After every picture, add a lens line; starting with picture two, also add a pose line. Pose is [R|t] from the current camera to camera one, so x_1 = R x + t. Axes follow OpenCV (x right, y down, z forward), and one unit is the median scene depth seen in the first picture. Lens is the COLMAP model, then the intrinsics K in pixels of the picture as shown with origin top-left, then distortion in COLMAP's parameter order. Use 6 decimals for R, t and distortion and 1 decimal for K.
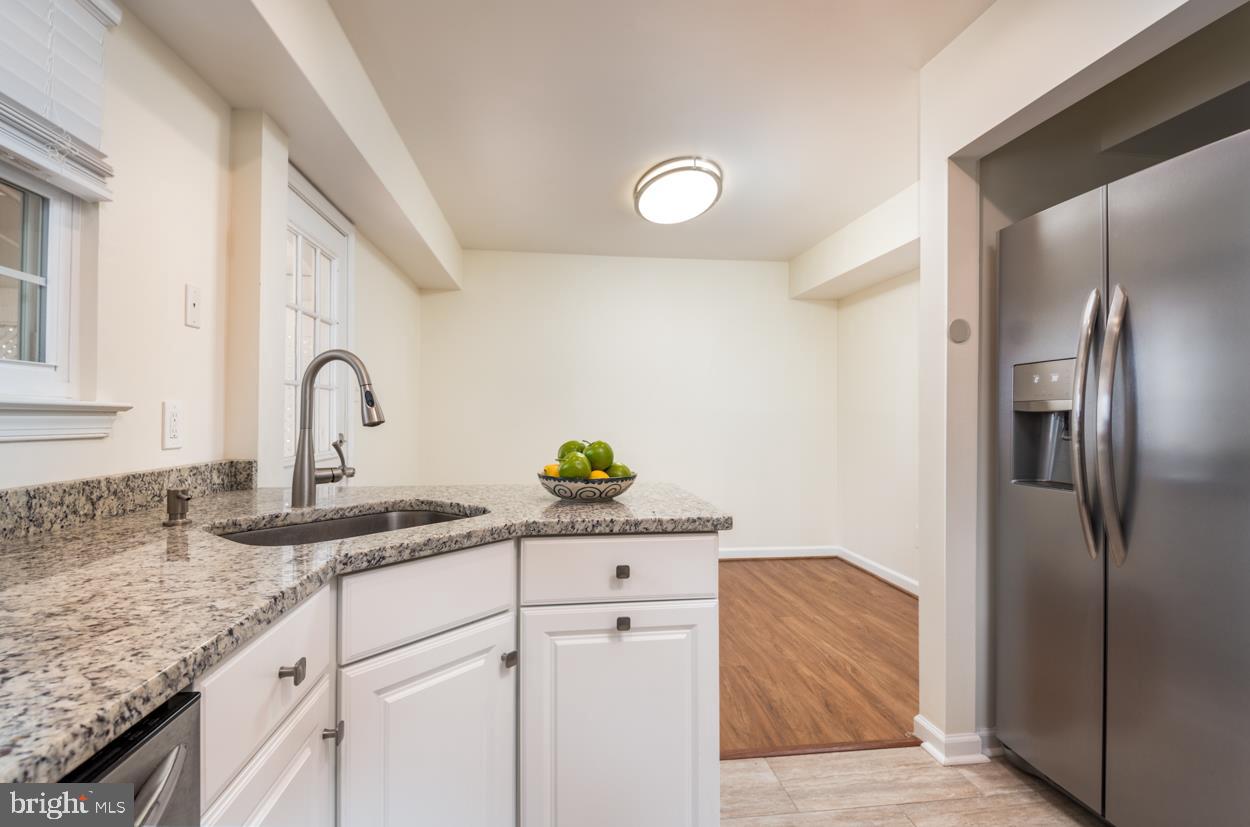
lens RADIAL K [[592.2, 0, 630.9], [0, 592.2, 409.0], [0, 0, 1]] dist [0.031162, -0.024814]
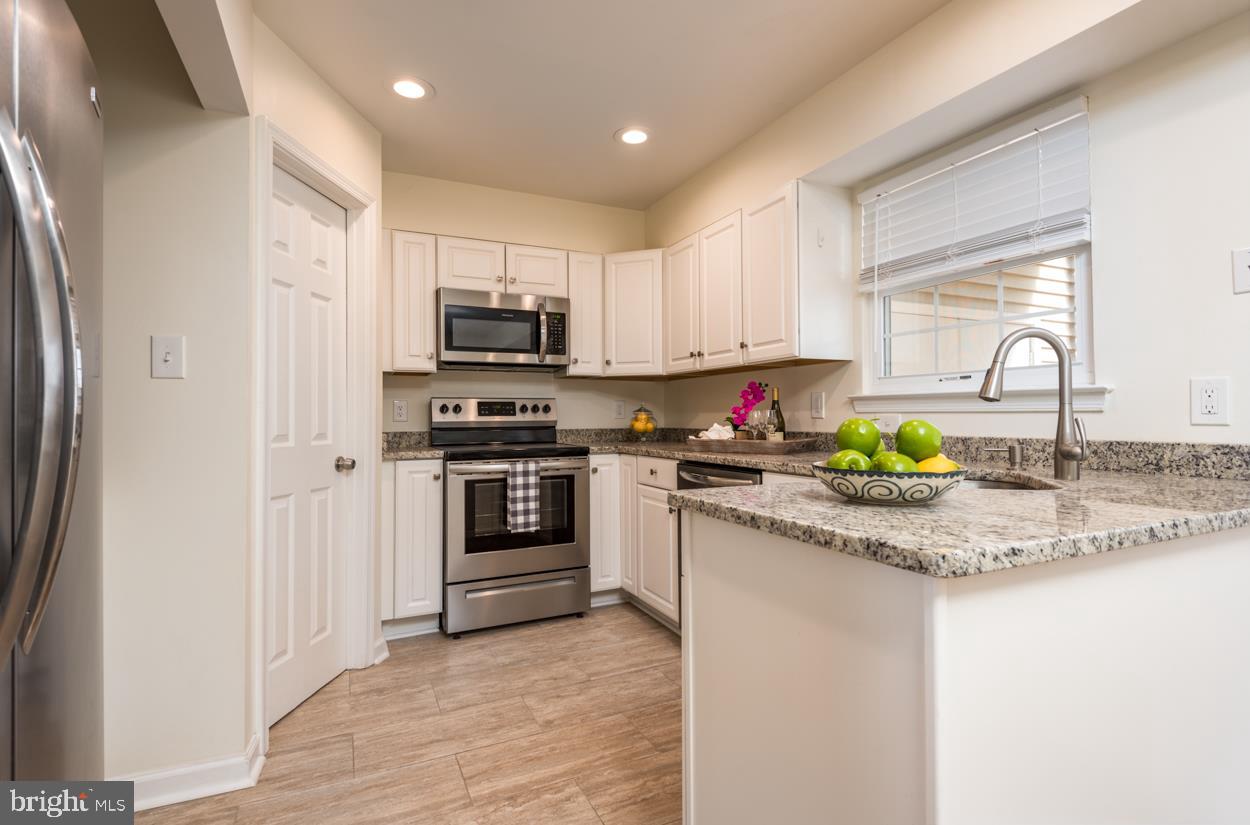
lens RADIAL K [[592.2, 0, 630.9], [0, 592.2, 408.0], [0, 0, 1]] dist [0.031162, -0.024814]
pose [[-0.953596, -0.000447, -0.301090, 0.543344], [0.007799, 0.999627, -0.026185, 0.068594], [0.300989, -0.027318, -0.953236, 2.000099]]
